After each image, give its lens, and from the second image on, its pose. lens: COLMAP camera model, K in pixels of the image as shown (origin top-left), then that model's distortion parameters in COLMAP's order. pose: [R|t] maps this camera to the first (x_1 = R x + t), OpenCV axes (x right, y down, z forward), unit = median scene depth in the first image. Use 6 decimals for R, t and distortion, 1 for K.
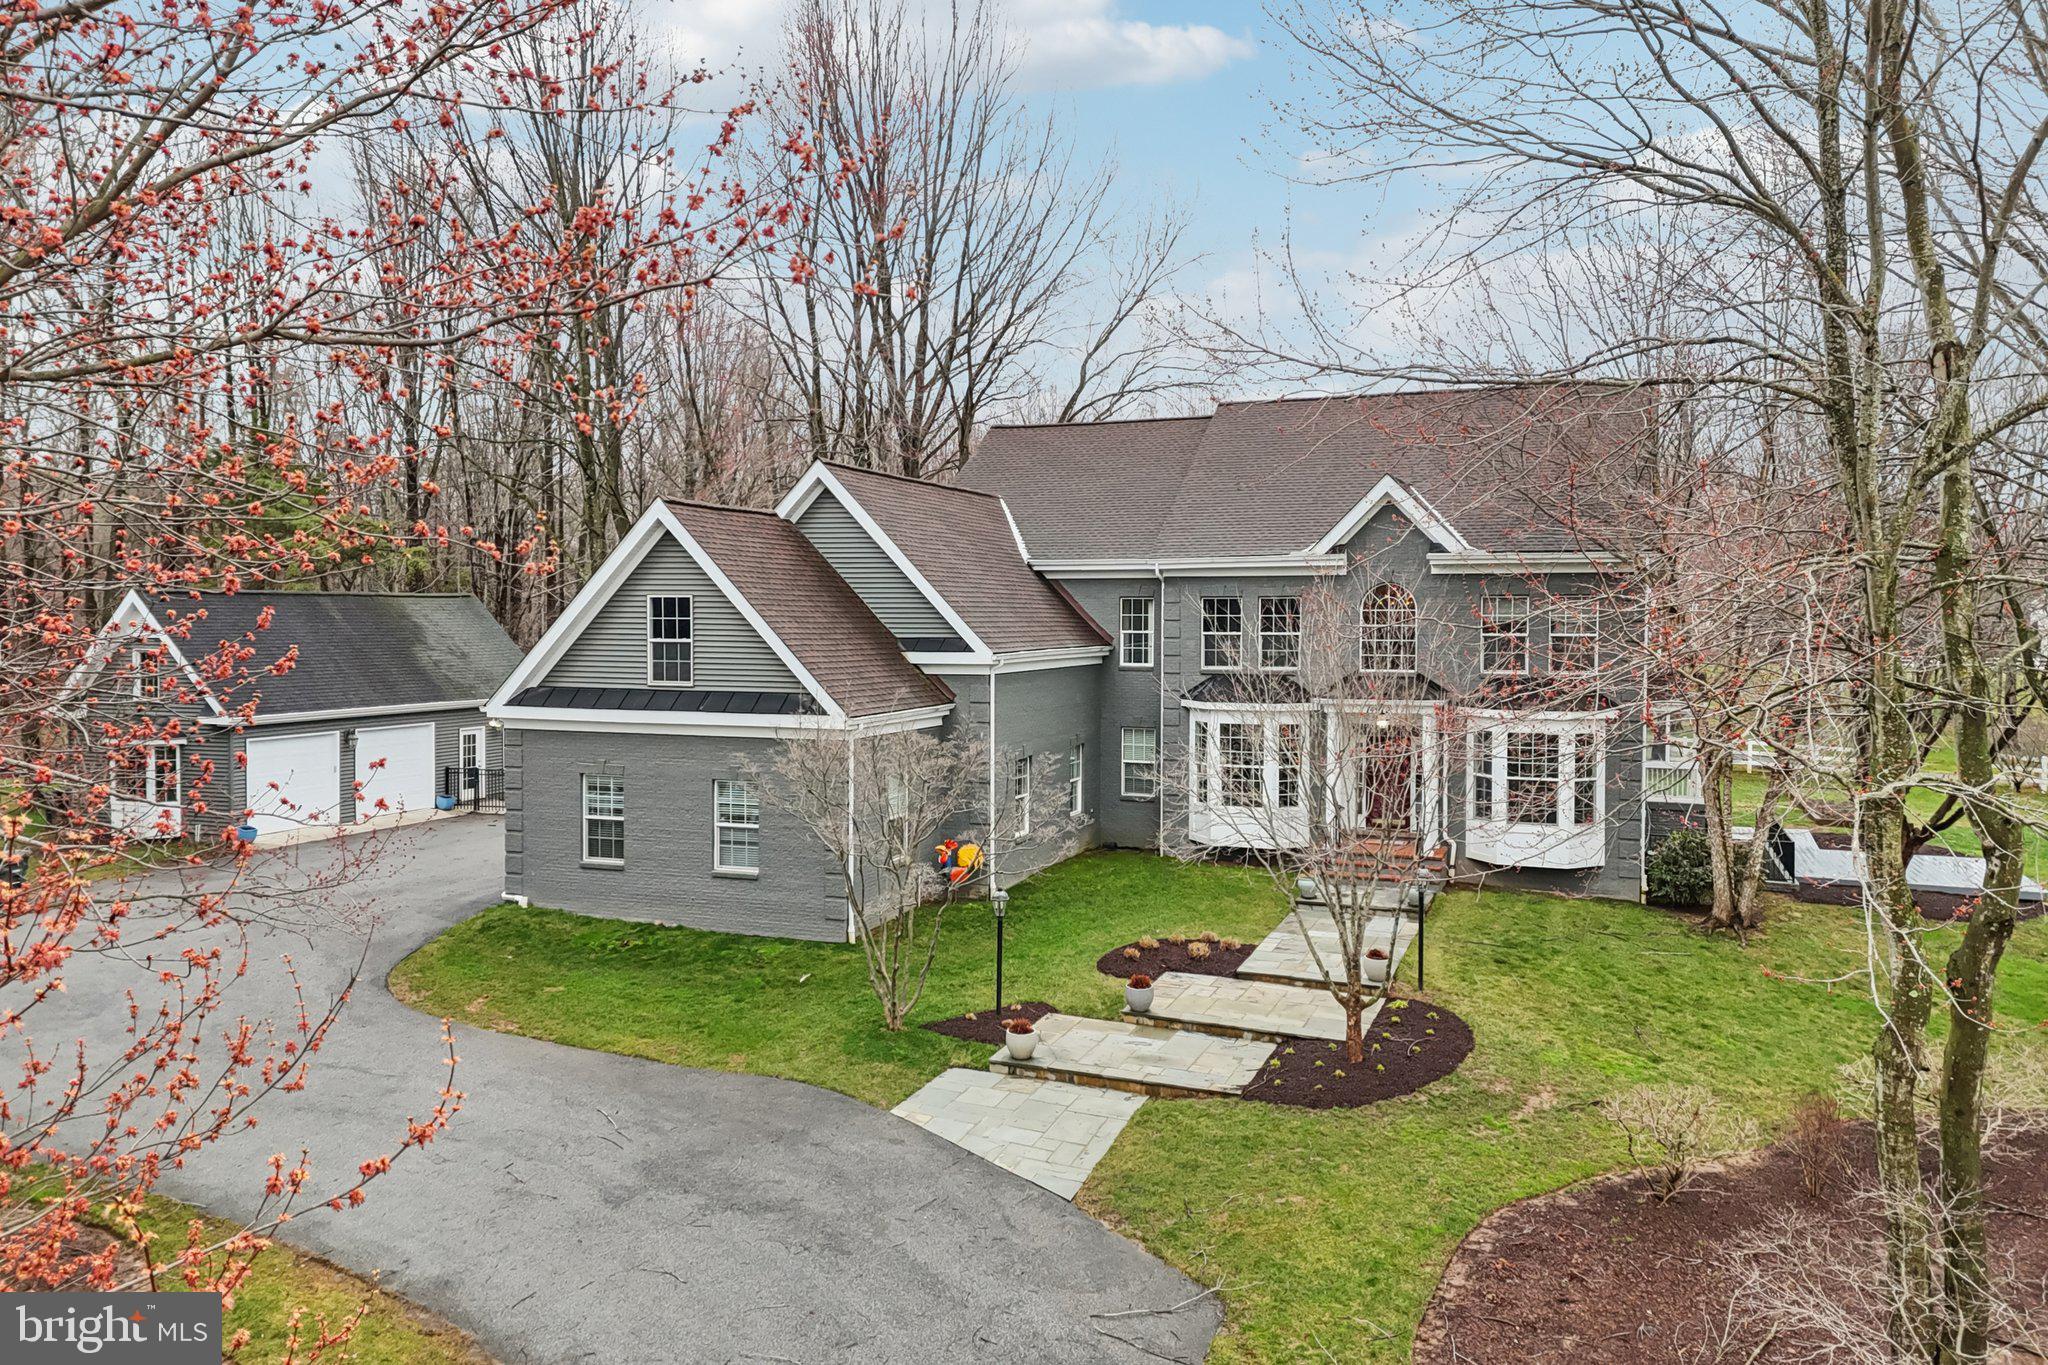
lens RADIAL K [[1495.8, 0, 1024.0], [0, 1495.8, 682.5], [0, 0, 1]] dist [0.085294, -0.092483]
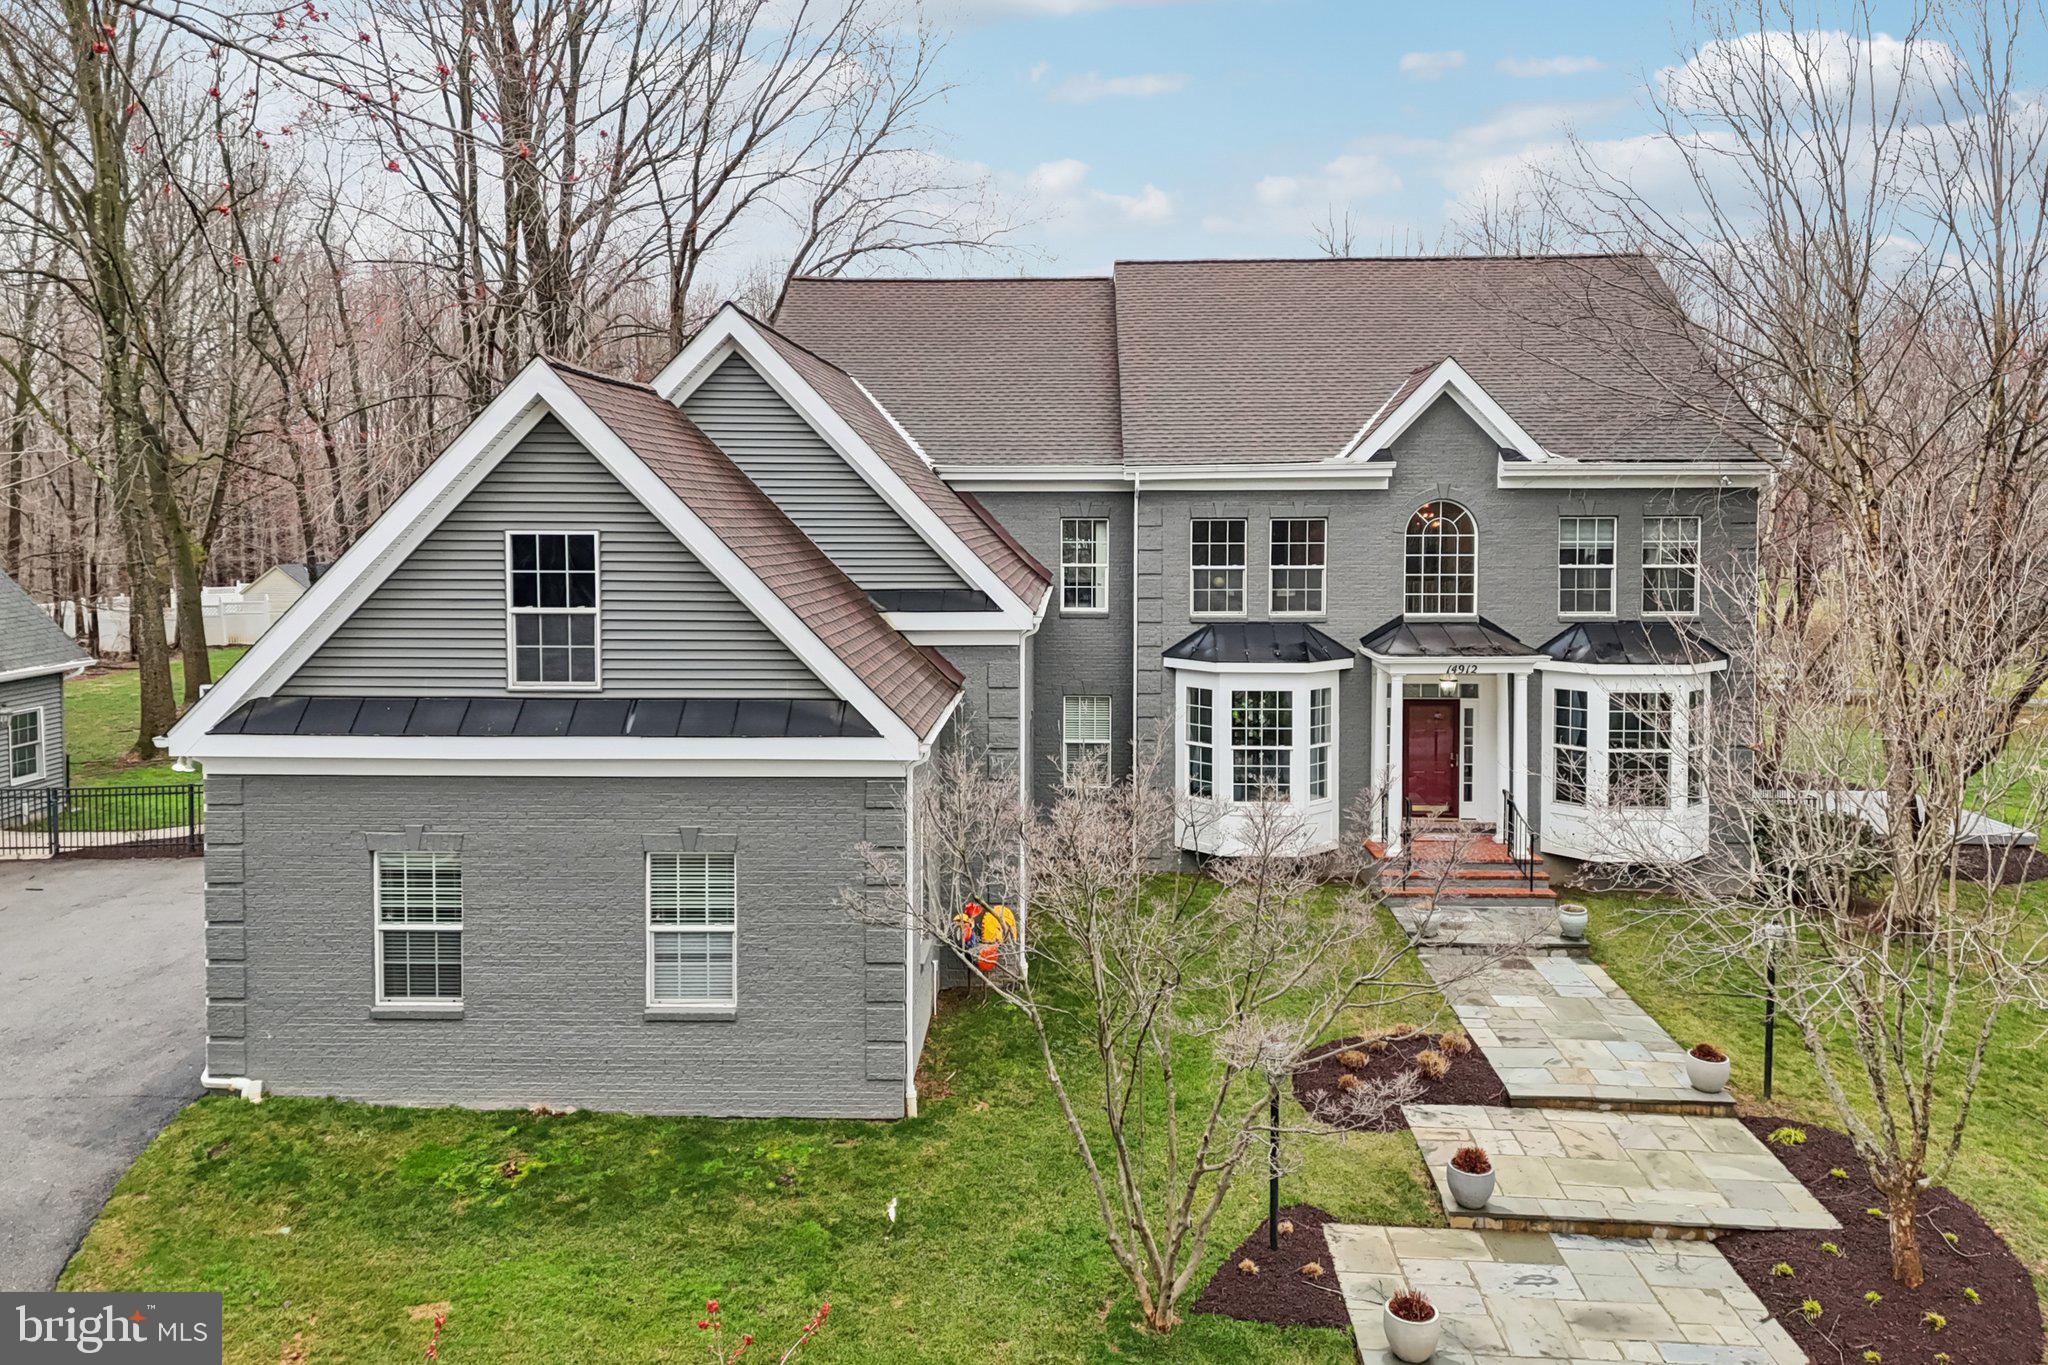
lens RADIAL K [[1531.4, 0, 1019.3], [0, 1531.4, 600.2], [0, 0, 1]] dist [0.084864, -0.098715]
pose [[0.945606, -0.022269, 0.324550, -0.254816], [0.017836, 0.999703, 0.016628, -0.037900], [-0.324824, -0.009935, 0.945722, 0.386868]]
